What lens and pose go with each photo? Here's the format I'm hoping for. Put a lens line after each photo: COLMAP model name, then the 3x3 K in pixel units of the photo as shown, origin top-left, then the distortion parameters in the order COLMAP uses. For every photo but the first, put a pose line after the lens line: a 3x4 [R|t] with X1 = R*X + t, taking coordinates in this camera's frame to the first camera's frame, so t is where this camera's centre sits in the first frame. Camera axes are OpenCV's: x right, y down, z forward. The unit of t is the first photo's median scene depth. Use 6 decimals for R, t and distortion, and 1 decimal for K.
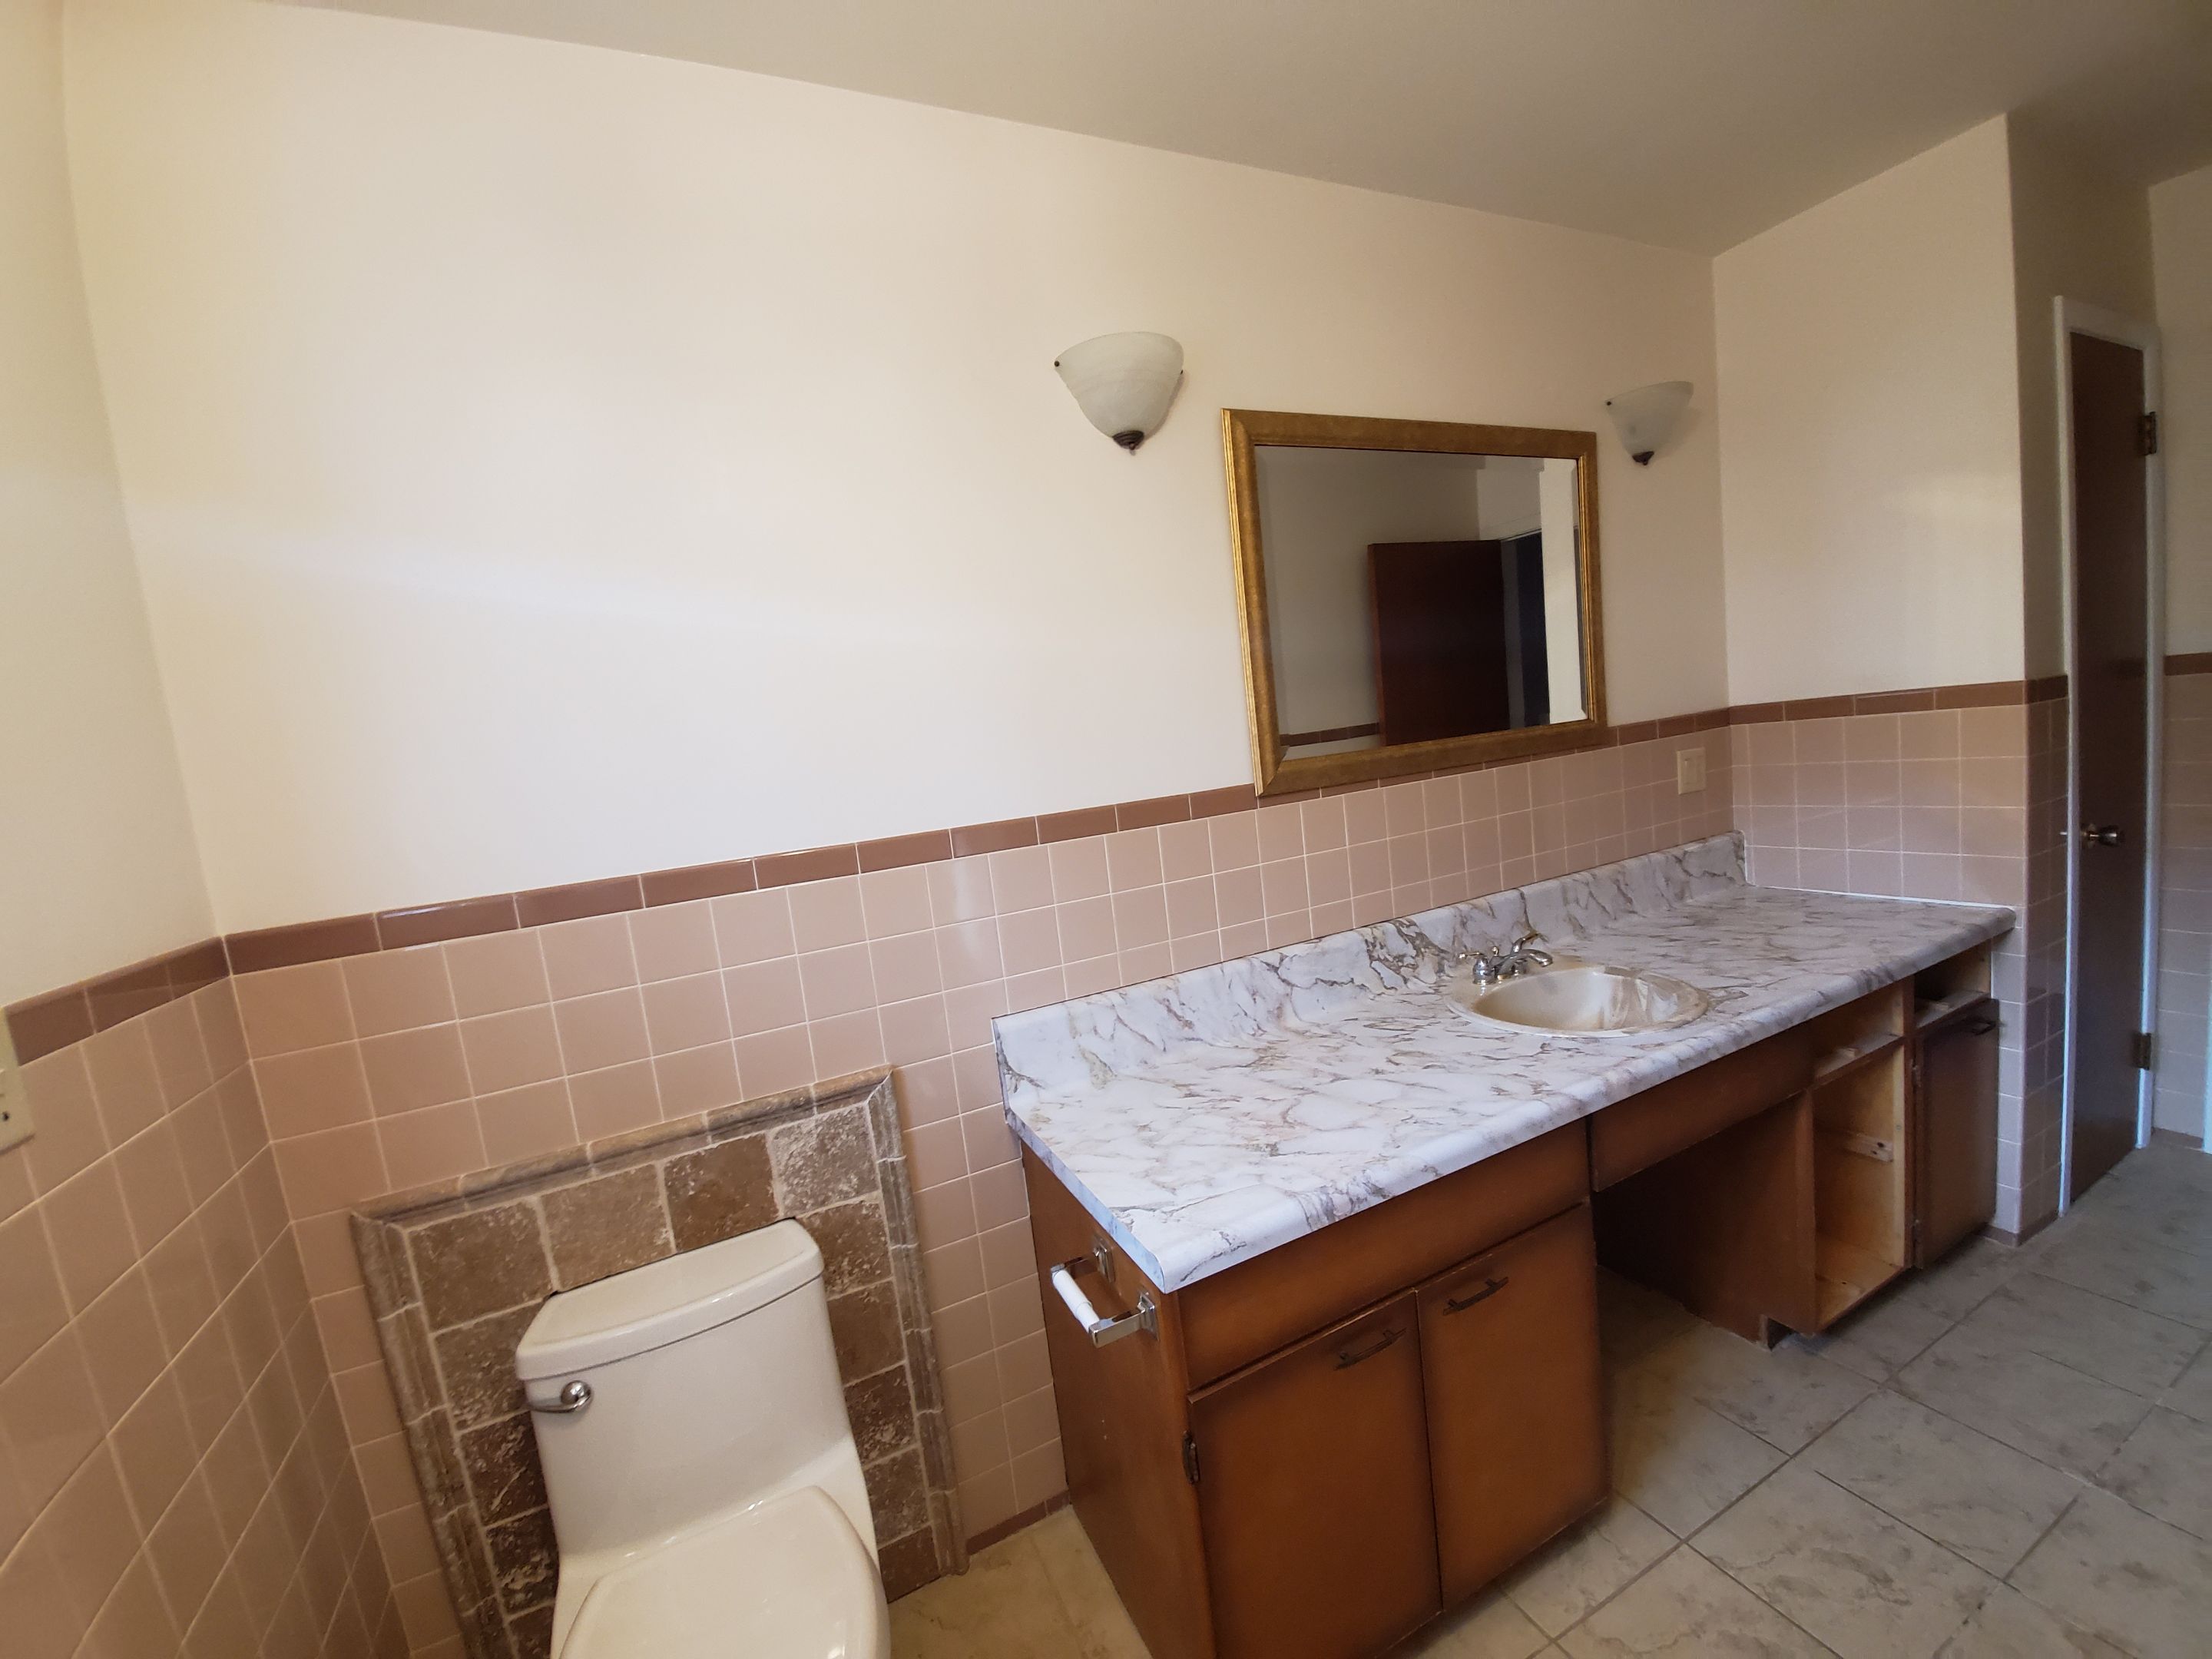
lens RADIAL K [[896.5, 0, 1090.3], [0, 896.5, 824.9], [0, 0, 1]] dist [-0.013295, -0.006669]
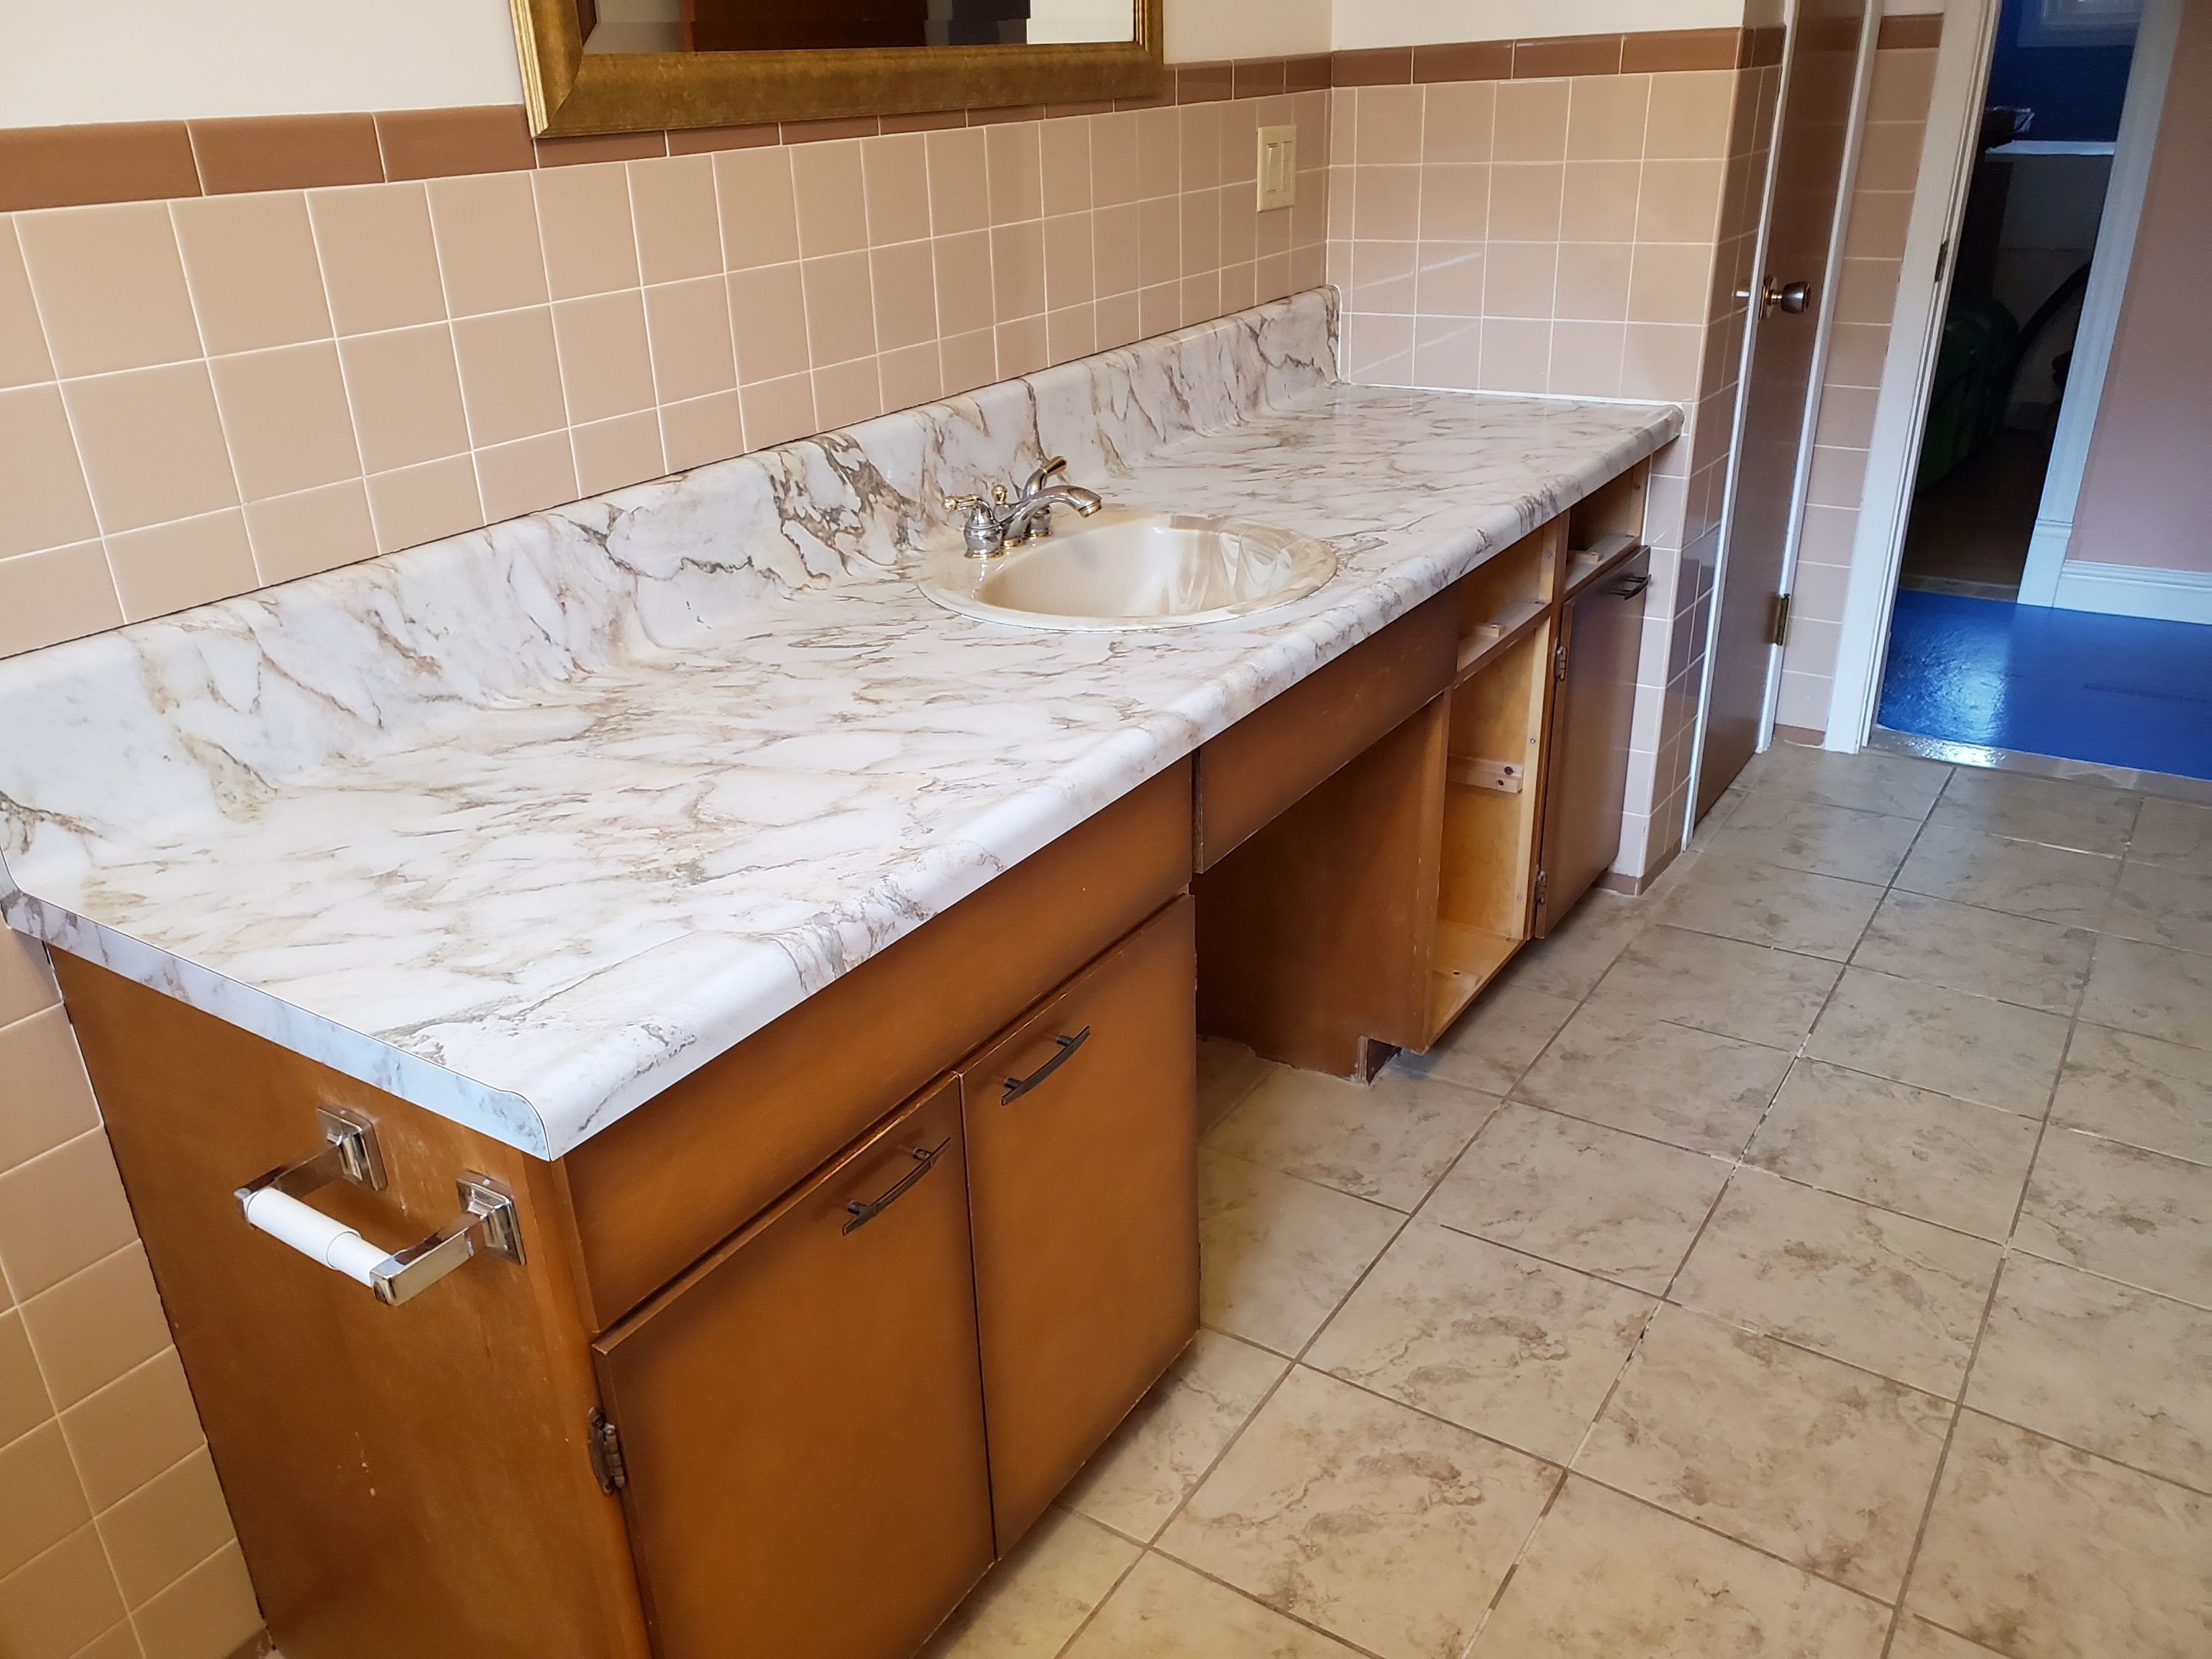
lens RADIAL K [[1772.5, 0, 1091.7], [0, 1772.5, 865.2], [0, 0, 1]] dist [0.059728, -0.020764]
pose [[0.846004, -0.140314, 0.514383, -0.087933], [-0.015638, 0.957806, 0.286991, 0.054204], [-0.532948, -0.250839, 0.808113, 0.062296]]
